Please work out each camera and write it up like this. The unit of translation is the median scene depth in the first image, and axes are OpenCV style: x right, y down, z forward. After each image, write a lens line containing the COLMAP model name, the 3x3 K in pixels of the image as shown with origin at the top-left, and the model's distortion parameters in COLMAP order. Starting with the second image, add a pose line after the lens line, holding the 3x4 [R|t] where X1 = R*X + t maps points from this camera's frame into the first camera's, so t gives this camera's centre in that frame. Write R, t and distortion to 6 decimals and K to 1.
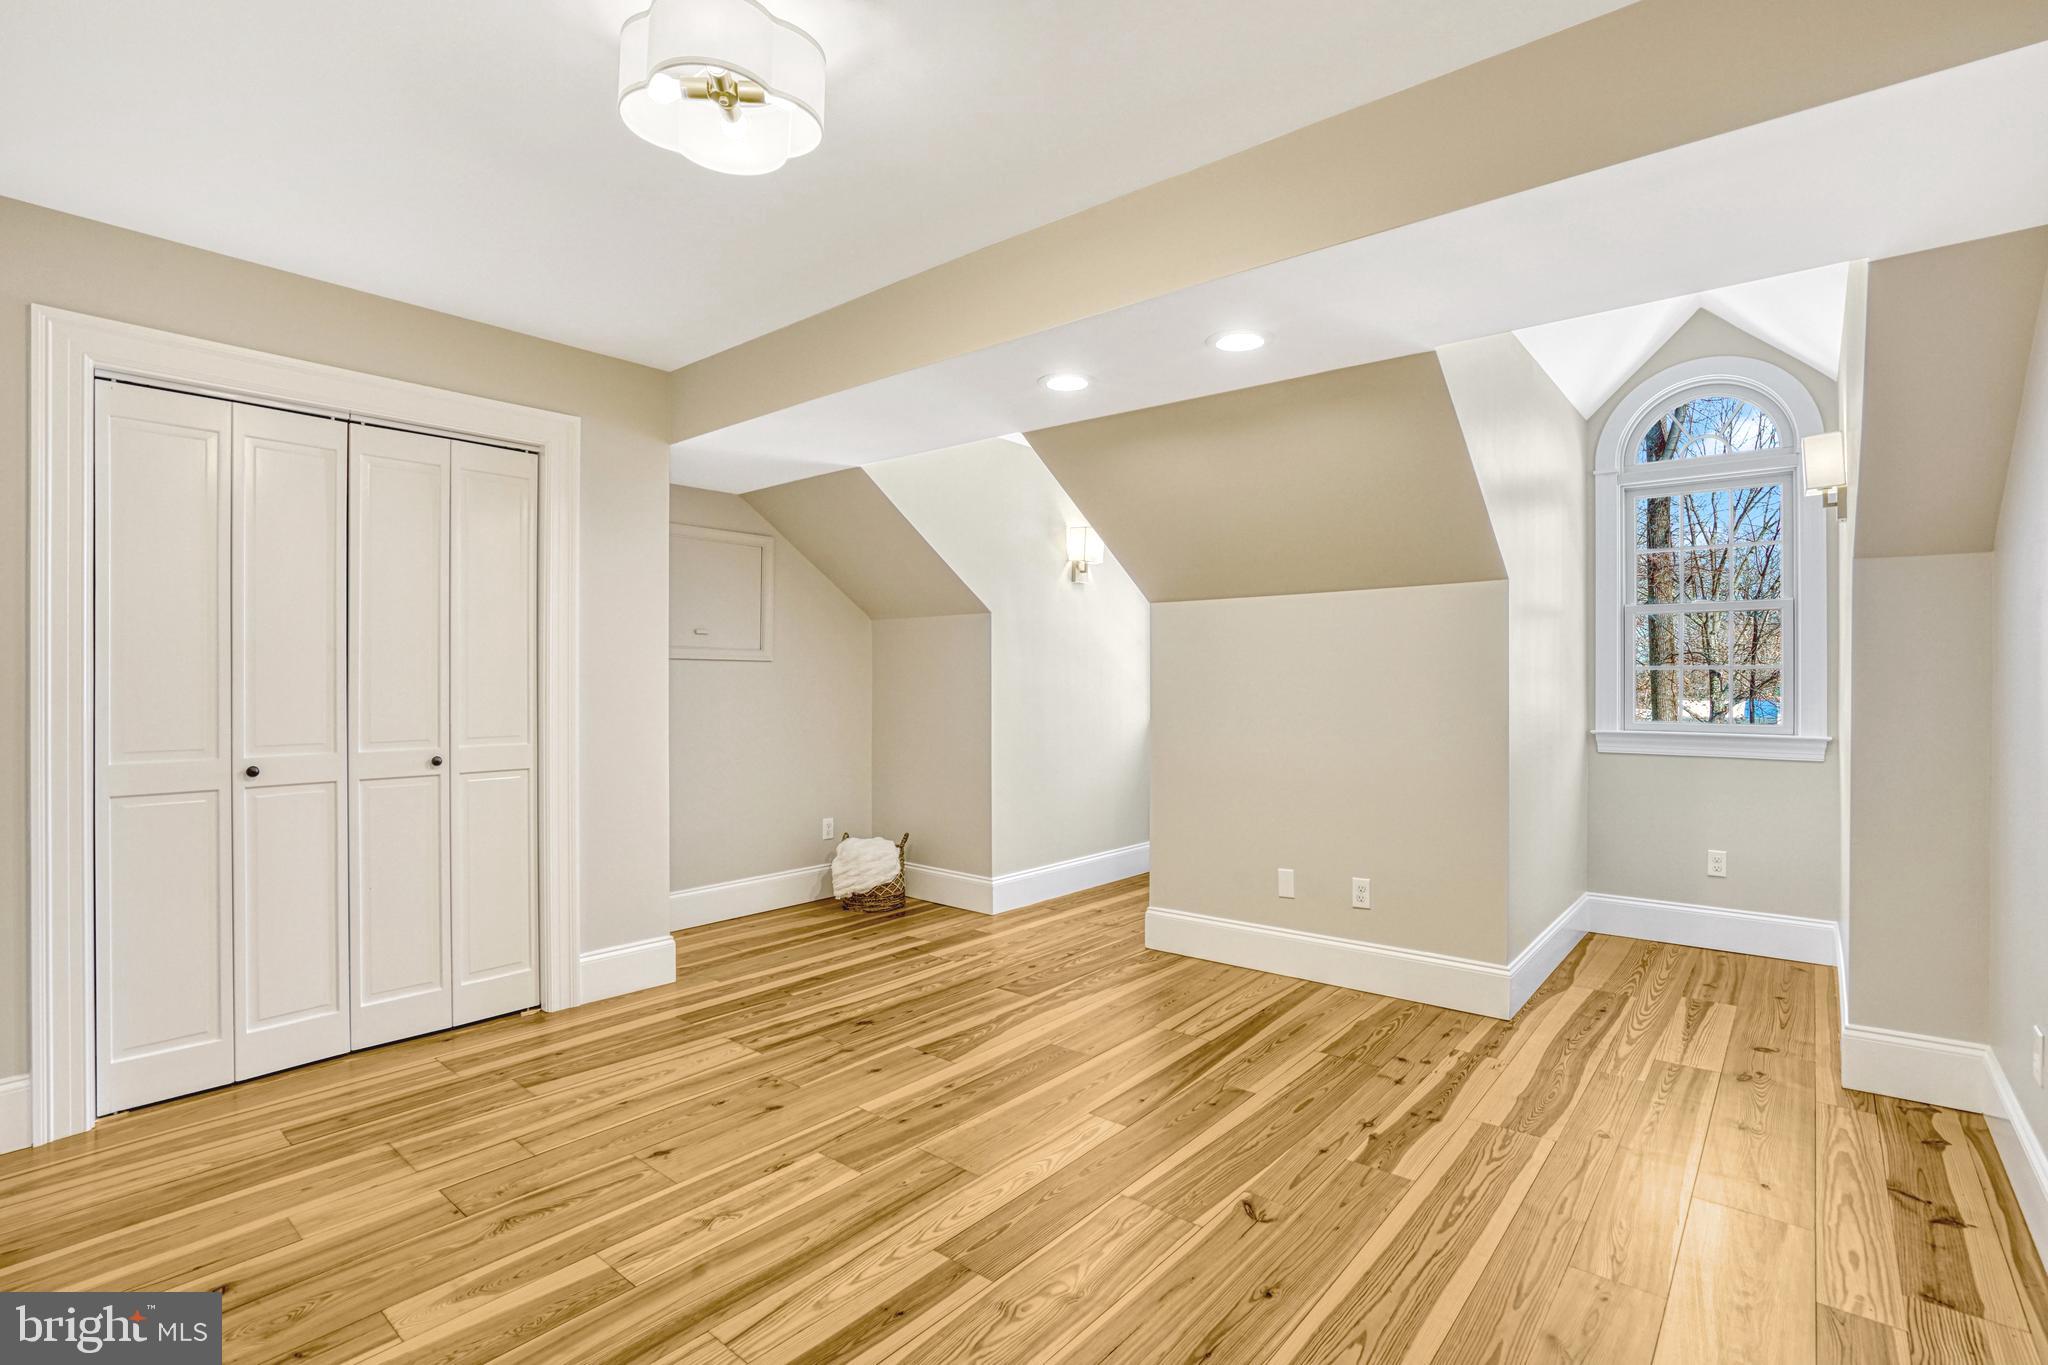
lens RADIAL K [[973.6, 0, 1026.9], [0, 973.6, 679.1], [0, 0, 1]] dist [0.000583, 0.000220]
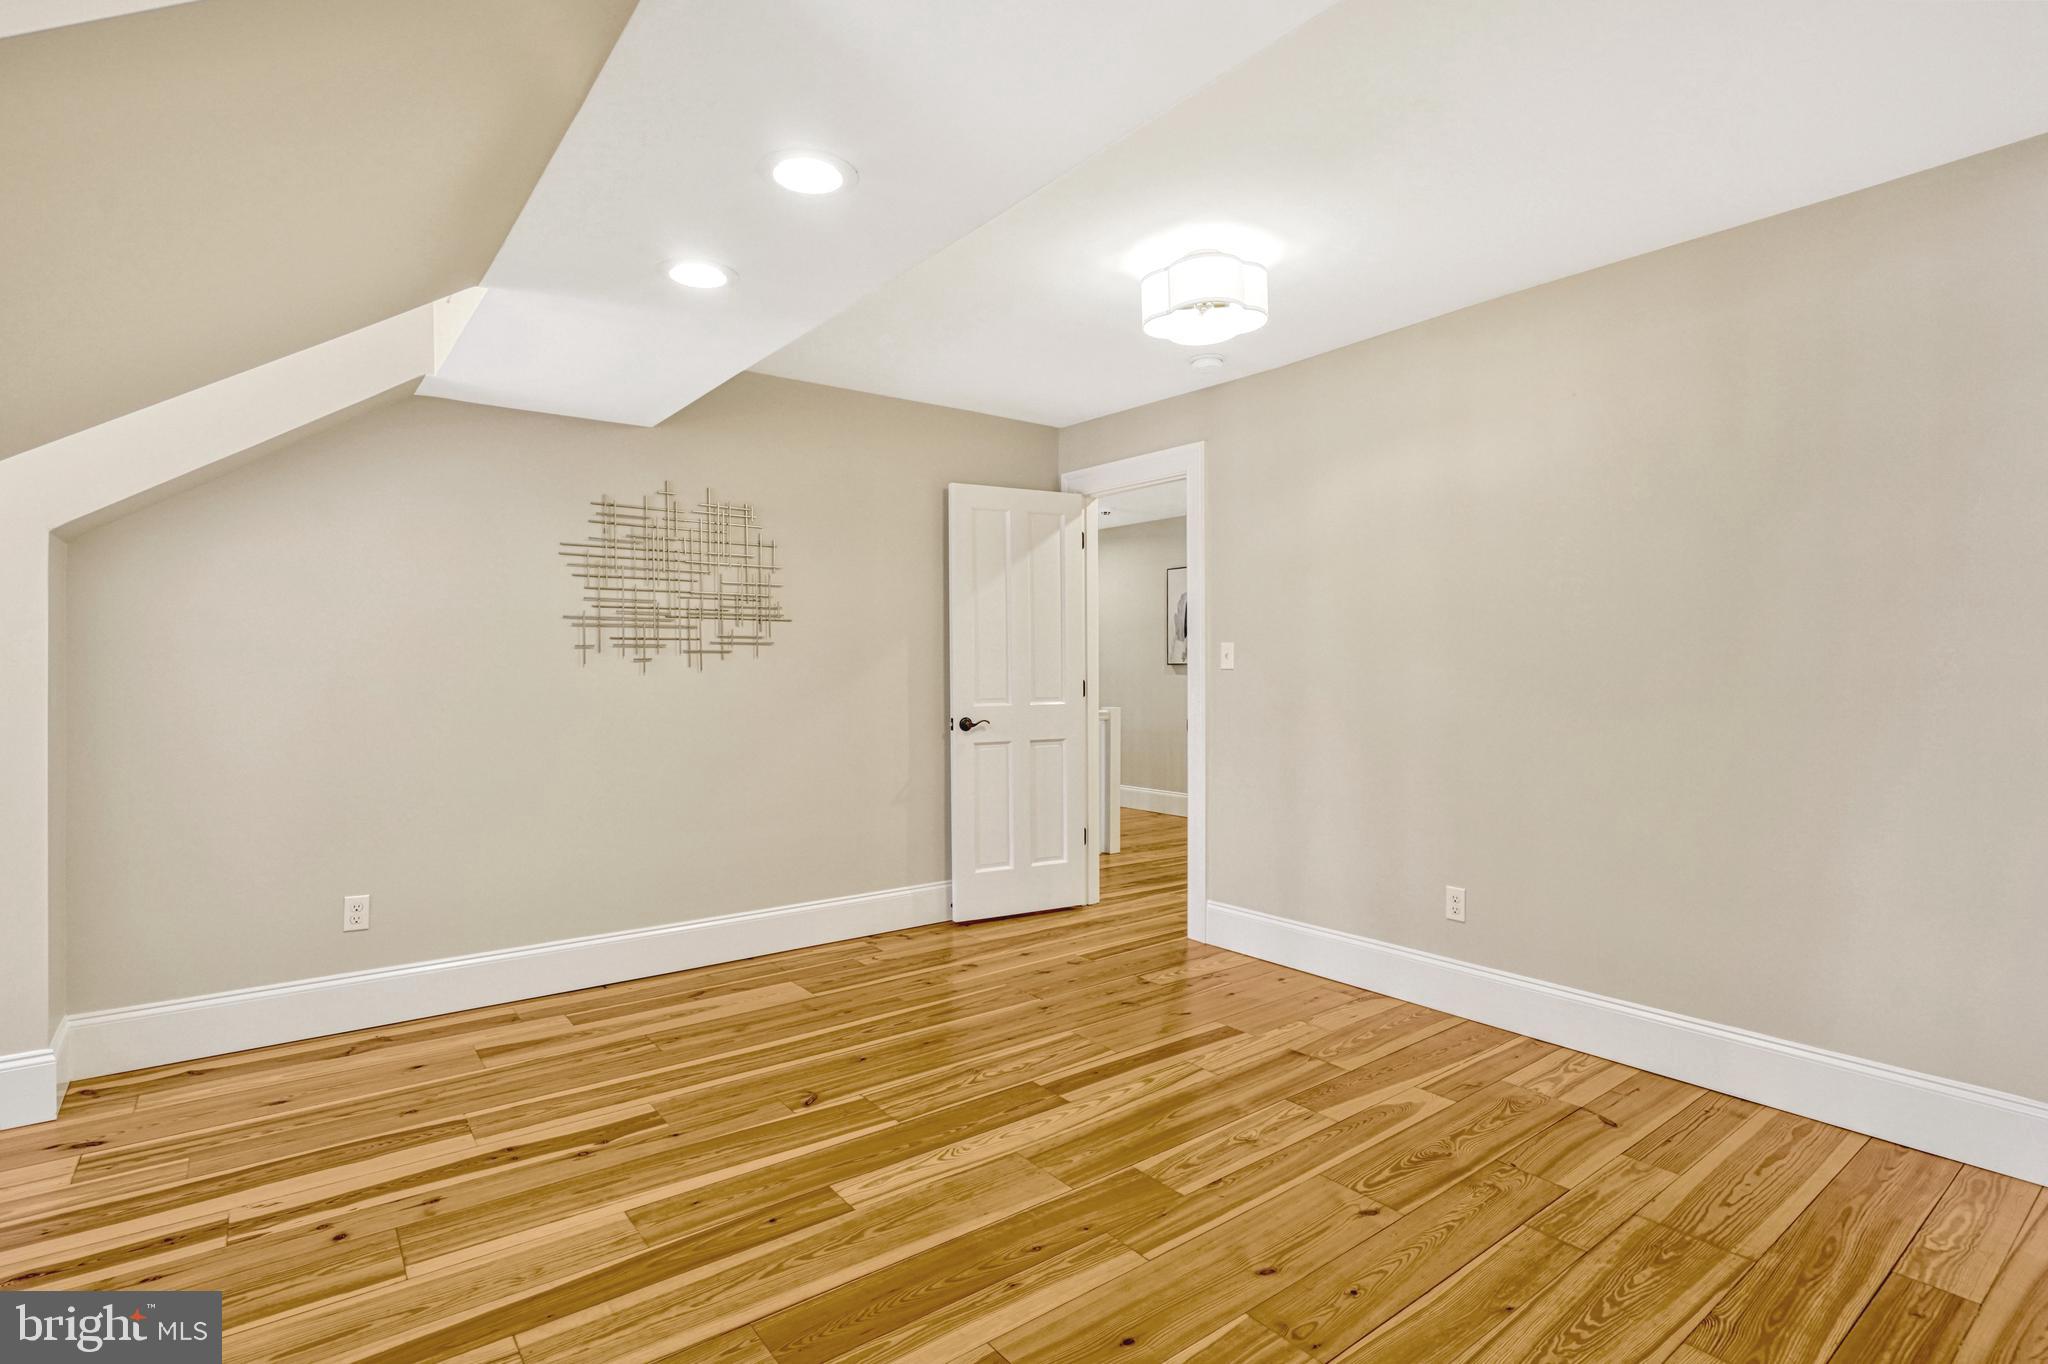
lens RADIAL K [[973.6, 0, 1017.5], [0, 973.6, 674.9], [0, 0, 1]] dist [0.000583, 0.000220]
pose [[-0.974465, 0.004778, 0.224490, -0.266911], [0.006728, 0.999946, 0.007923, 0.004923], [-0.224440, 0.009231, -0.974444, 1.886894]]
